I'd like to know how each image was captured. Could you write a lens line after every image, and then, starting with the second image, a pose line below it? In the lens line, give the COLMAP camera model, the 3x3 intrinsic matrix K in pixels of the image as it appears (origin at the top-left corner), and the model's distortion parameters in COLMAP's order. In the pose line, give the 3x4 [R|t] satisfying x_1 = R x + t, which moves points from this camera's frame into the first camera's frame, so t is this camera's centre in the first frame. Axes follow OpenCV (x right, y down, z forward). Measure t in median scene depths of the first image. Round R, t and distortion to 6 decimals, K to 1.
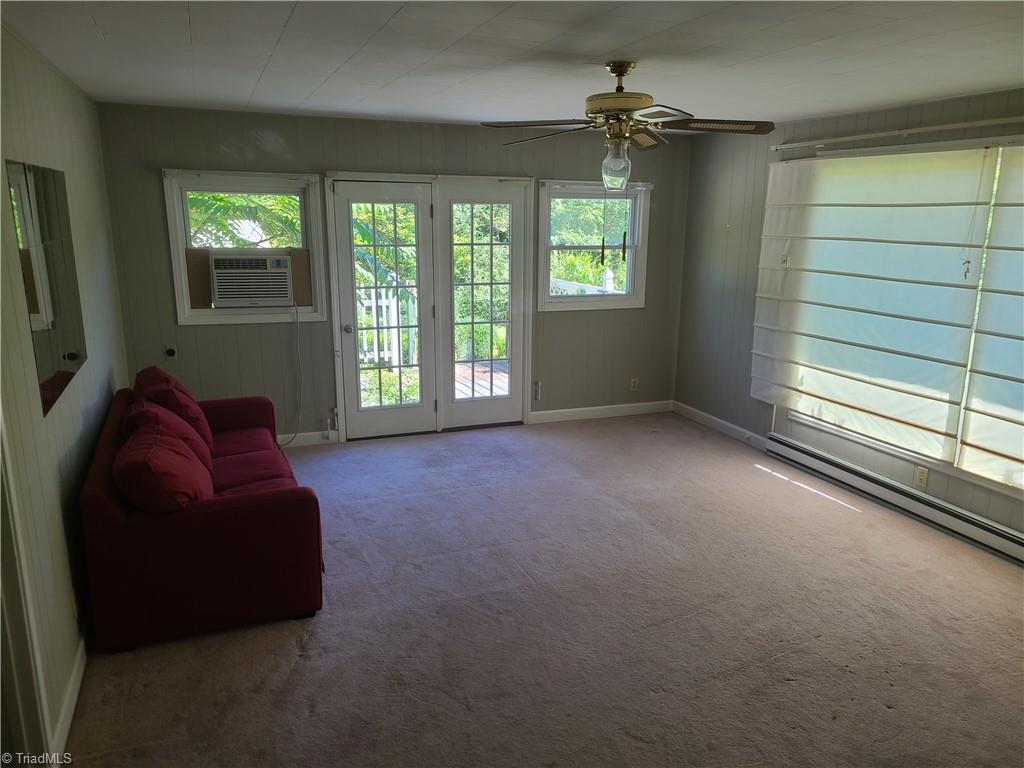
lens RADIAL K [[761.7, 0, 522.3], [0, 761.7, 393.2], [0, 0, 1]] dist [0.033231, -0.005657]
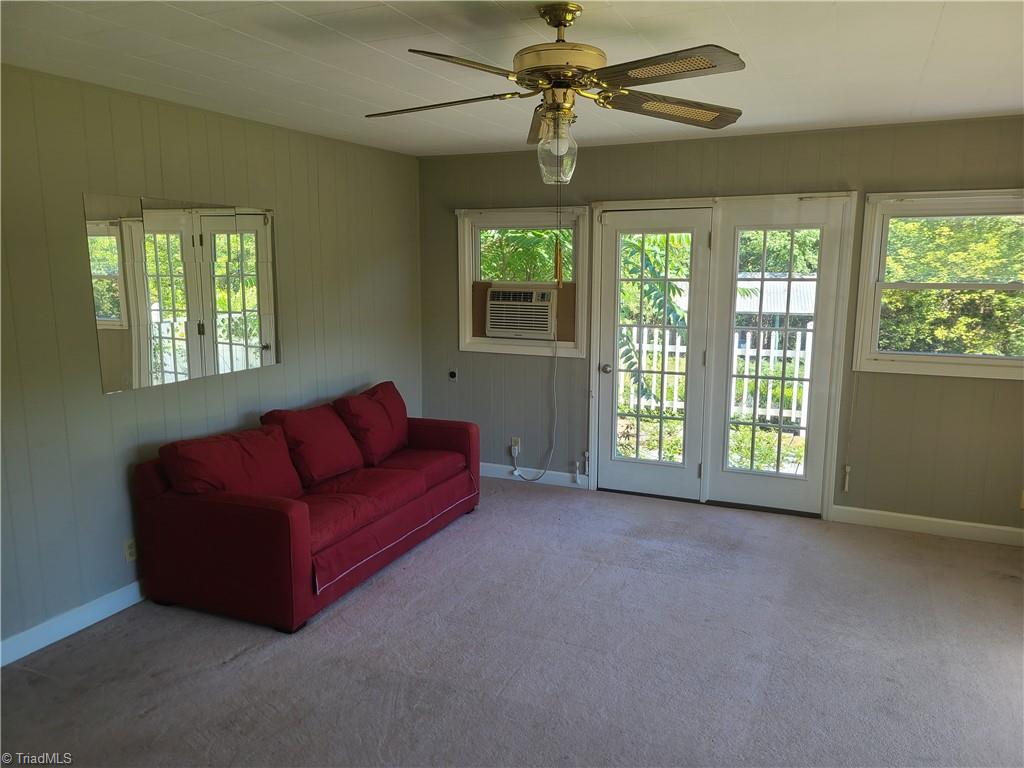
lens RADIAL K [[761.7, 0, 522.3], [0, 761.7, 393.2], [0, 0, 1]] dist [0.033231, -0.005657]
pose [[0.693352, 0.109474, -0.712235, 0.359437], [-0.158863, 0.987296, -0.002899, -0.036175], [0.702869, 0.115158, 0.701935, 0.281465]]
